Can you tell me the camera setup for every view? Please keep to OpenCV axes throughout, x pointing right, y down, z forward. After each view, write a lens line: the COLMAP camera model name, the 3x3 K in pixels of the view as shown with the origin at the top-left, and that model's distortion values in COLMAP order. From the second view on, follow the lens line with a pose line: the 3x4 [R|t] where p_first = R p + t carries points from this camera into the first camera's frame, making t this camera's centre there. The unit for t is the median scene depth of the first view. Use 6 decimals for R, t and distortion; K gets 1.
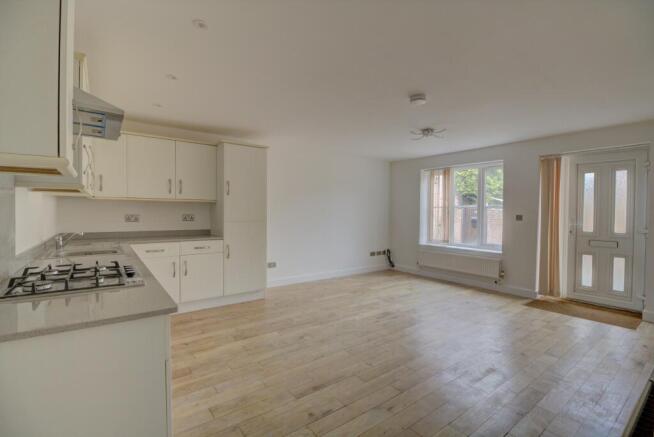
lens RADIAL K [[300.8, 0, 335.1], [0, 300.8, 217.4], [0, 0, 1]] dist [0.000961, -0.000015]
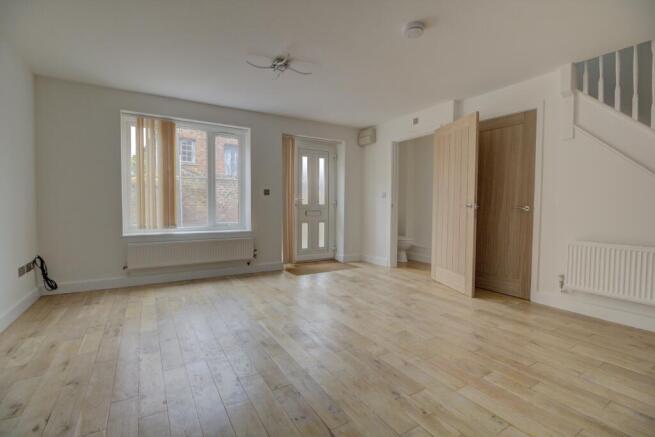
lens RADIAL K [[301.2, 0, 335.6], [0, 301.2, 217.4], [0, 0, 1]] dist [0.000961, -0.000015]
pose [[0.105412, -0.058213, 0.992723, -0.370205], [0.002695, 0.998298, 0.058254, 0.027933], [-0.994425, -0.003466, 0.105390, 0.727294]]
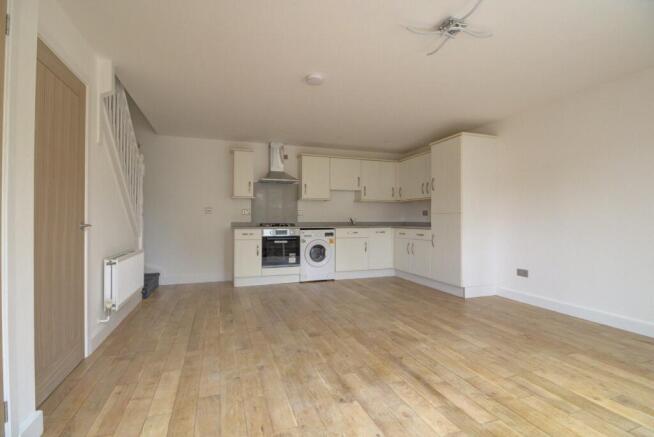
lens RADIAL K [[315.8, 0, 327.0], [0, 315.8, 218.5], [0, 0, 1]] dist [-0.000235, -0.013390]
pose [[-0.339030, -0.014872, -0.940658, 0.800335], [-0.013404, 0.999850, -0.010977, 0.039140], [0.940680, 0.008887, -0.339178, 0.903084]]
